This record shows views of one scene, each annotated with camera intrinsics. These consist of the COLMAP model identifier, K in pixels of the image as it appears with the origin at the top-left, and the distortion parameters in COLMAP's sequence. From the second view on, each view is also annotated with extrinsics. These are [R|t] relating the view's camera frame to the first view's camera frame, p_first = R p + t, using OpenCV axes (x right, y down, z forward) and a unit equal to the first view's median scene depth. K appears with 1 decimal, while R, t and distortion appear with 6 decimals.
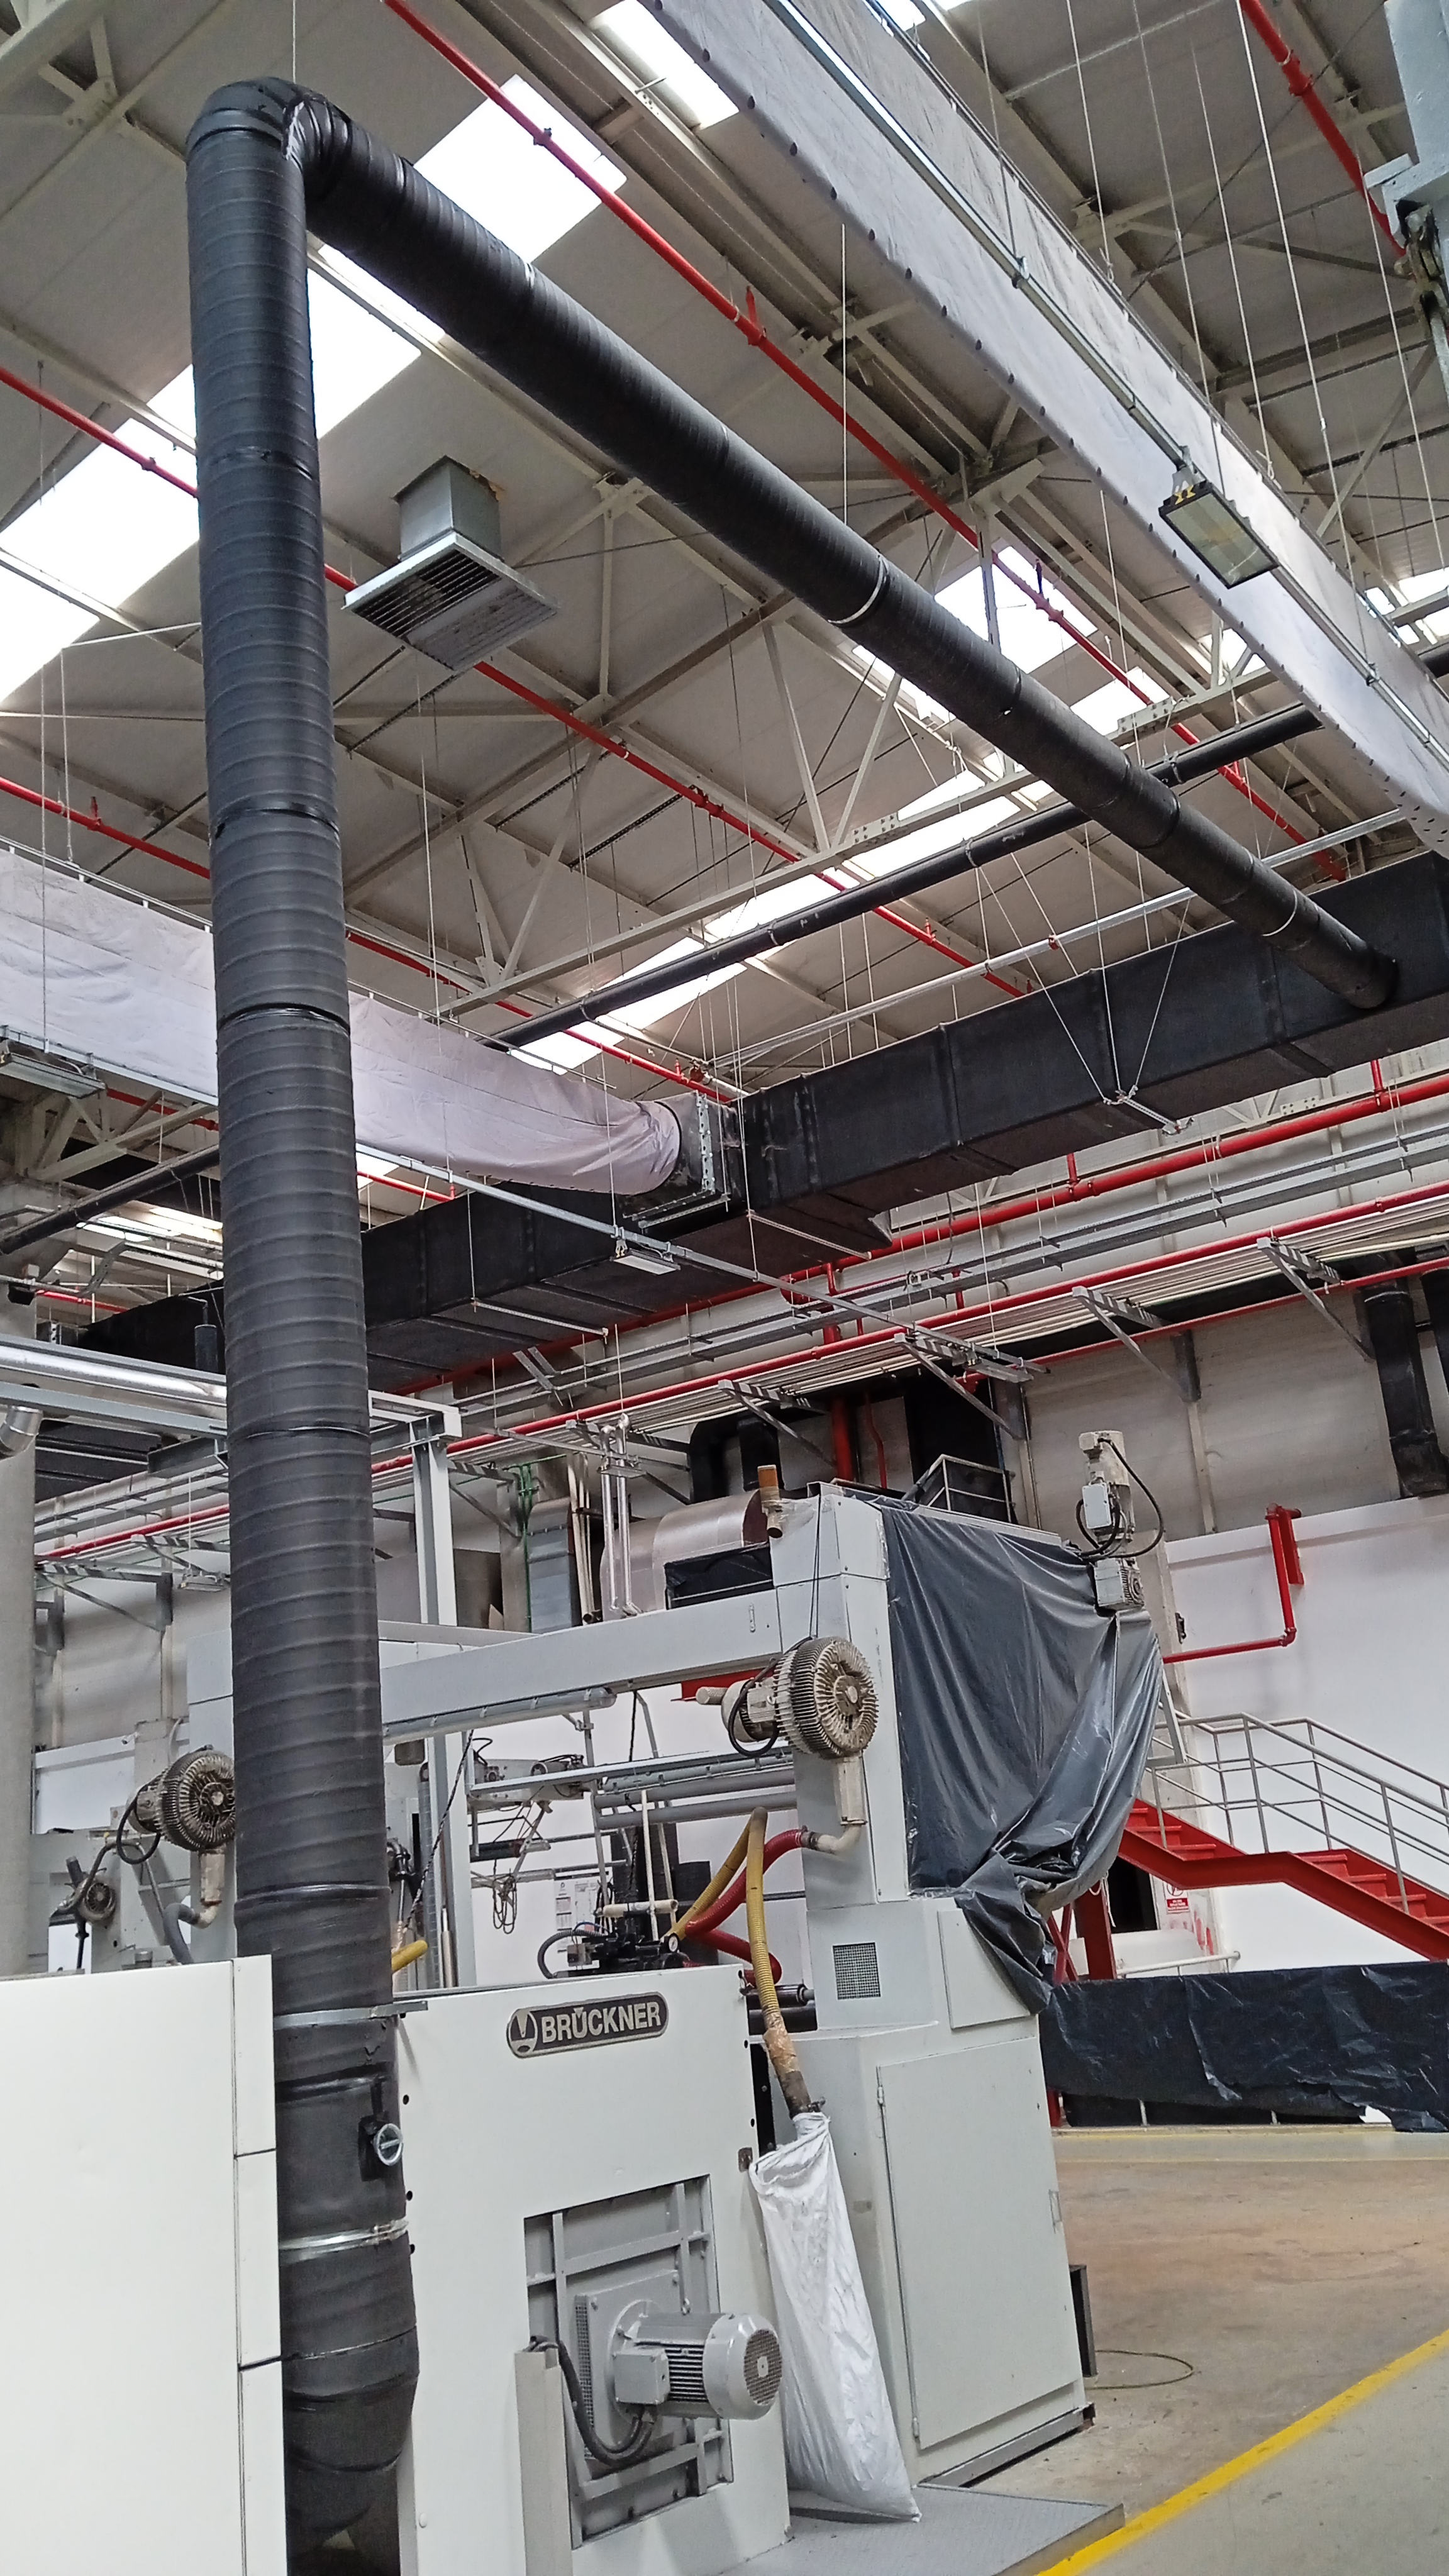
lens RADIAL K [[2138.8, 0, 721.1], [0, 2138.8, 1332.7], [0, 0, 1]] dist [0.140096, -0.235560]
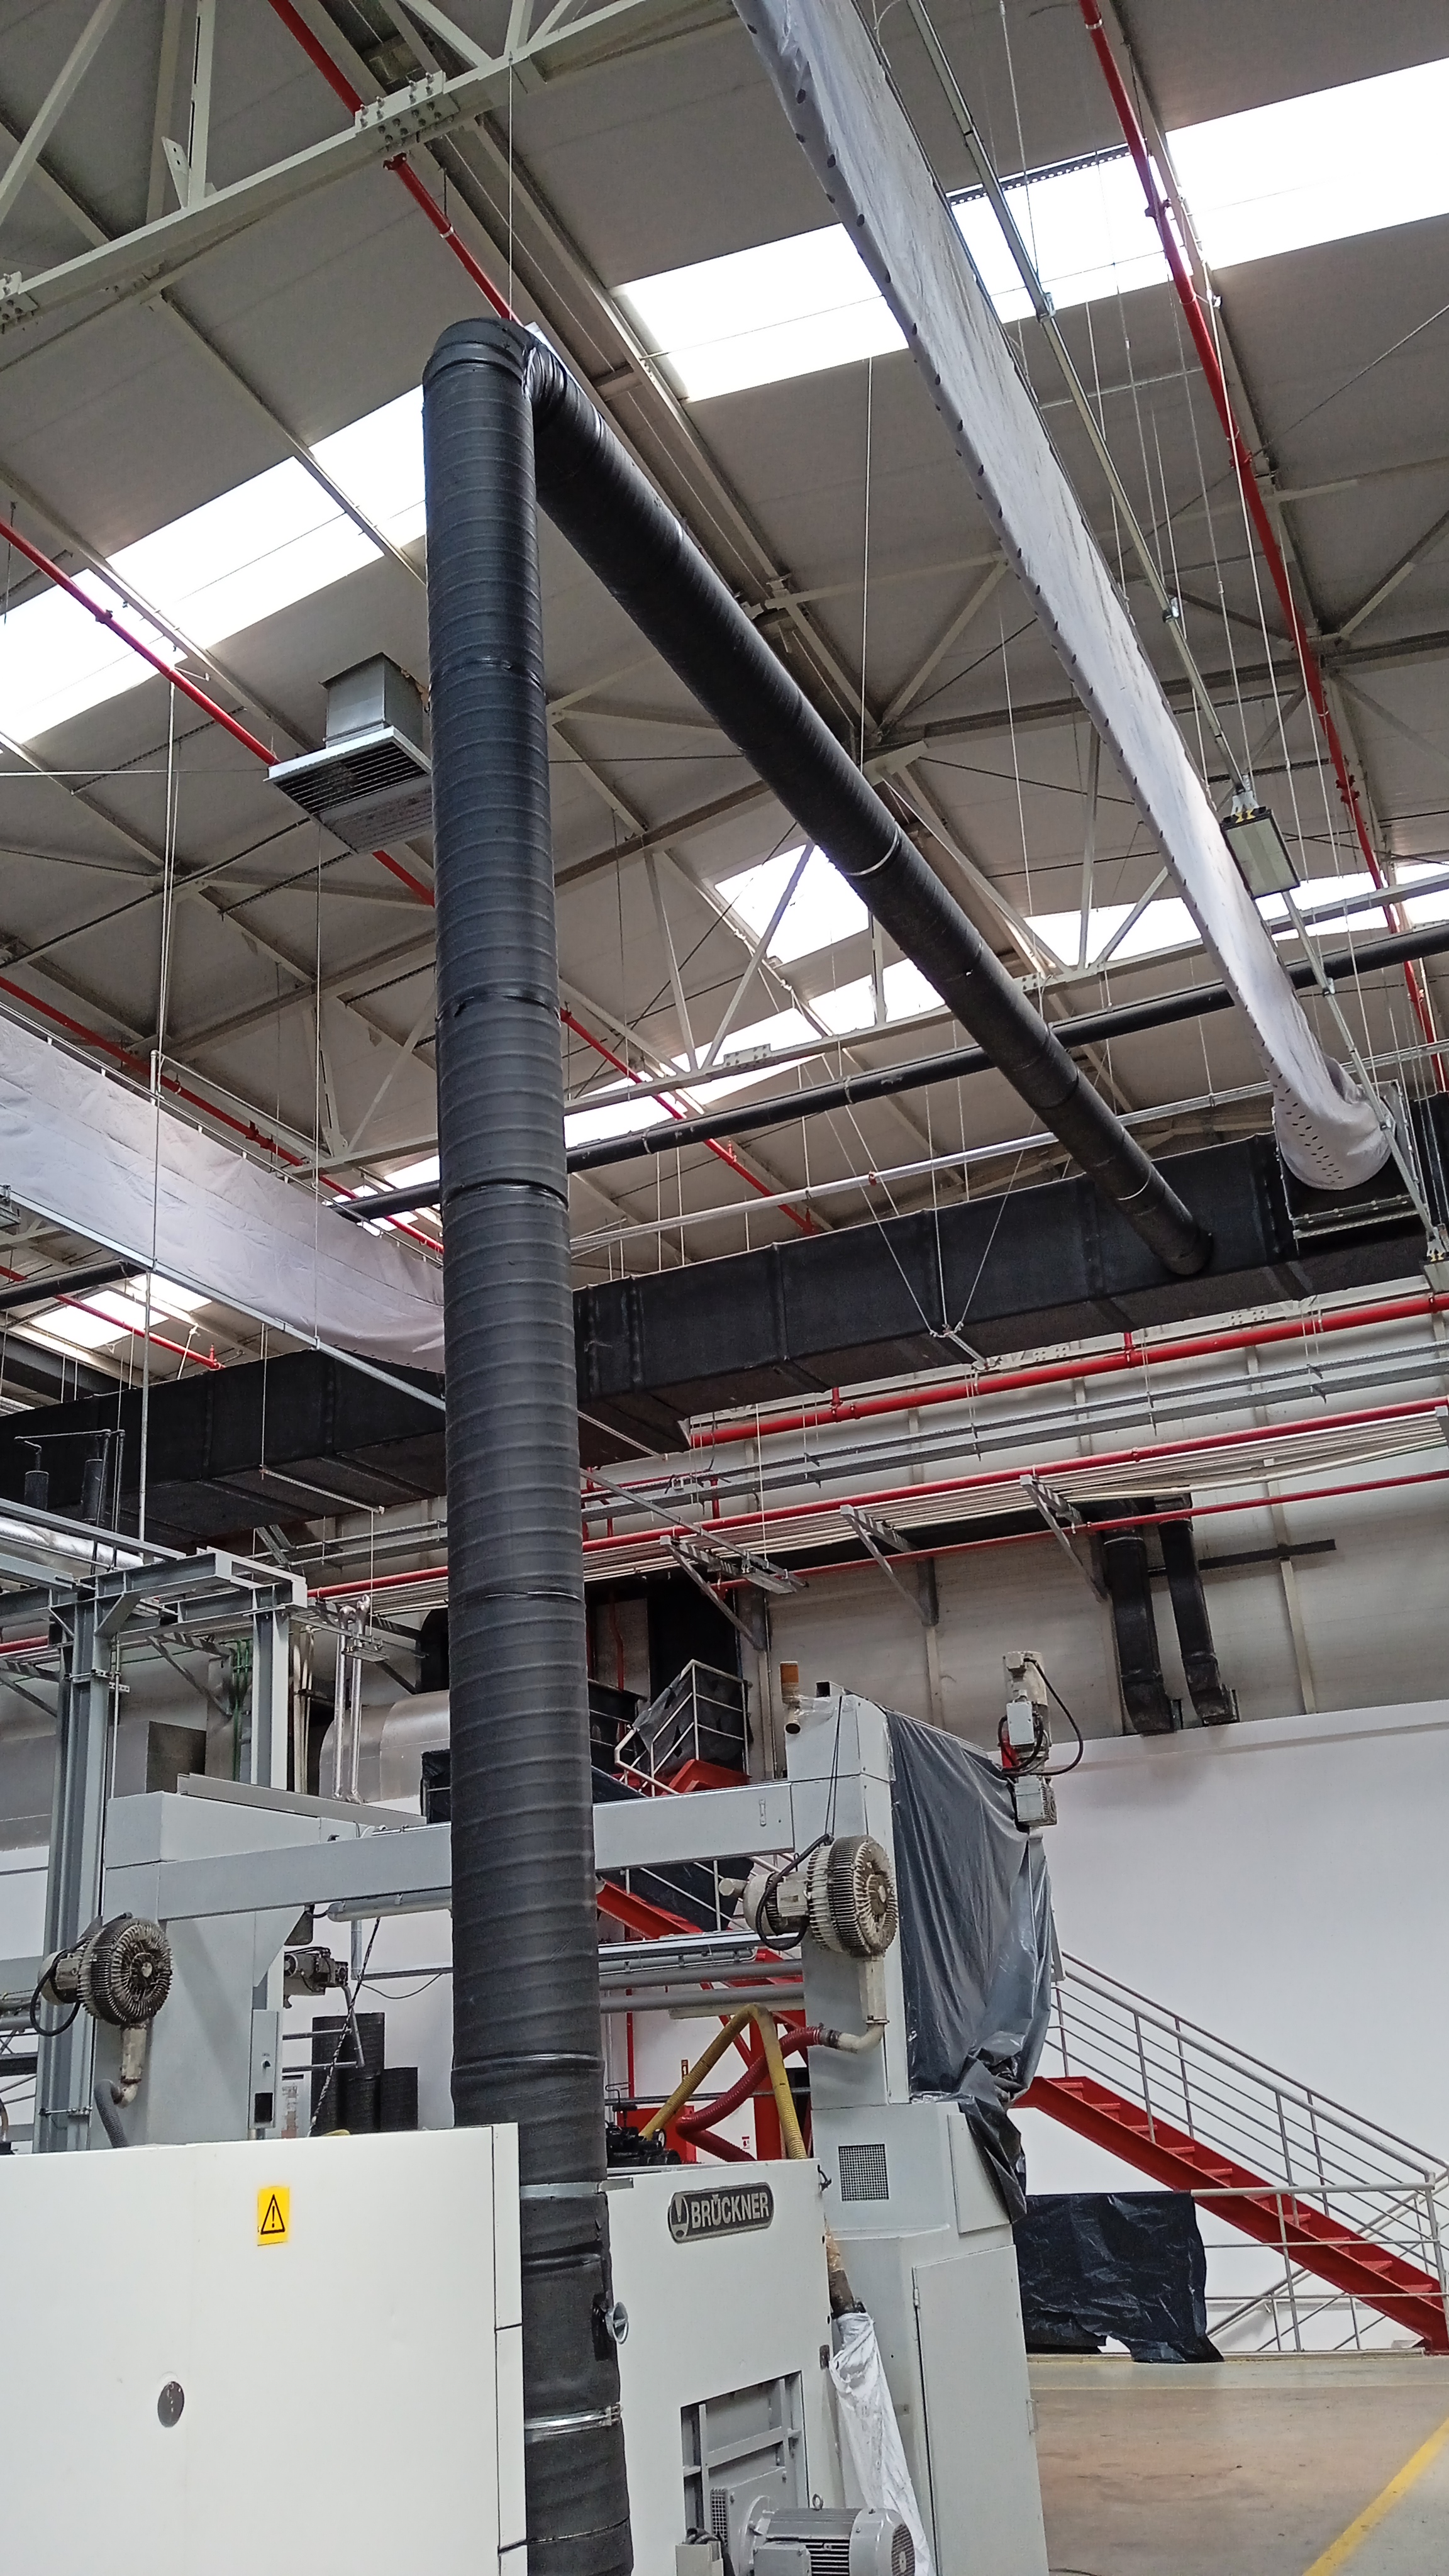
lens RADIAL K [[2138.8, 0, 721.1], [0, 2138.8, 1332.7], [0, 0, 1]] dist [0.140096, -0.235560]
pose [[0.979700, 0.100516, 0.173446, -0.113876], [-0.083997, 0.991425, -0.100103, 0.006286], [-0.182021, 0.083502, 0.979743, -0.010144]]
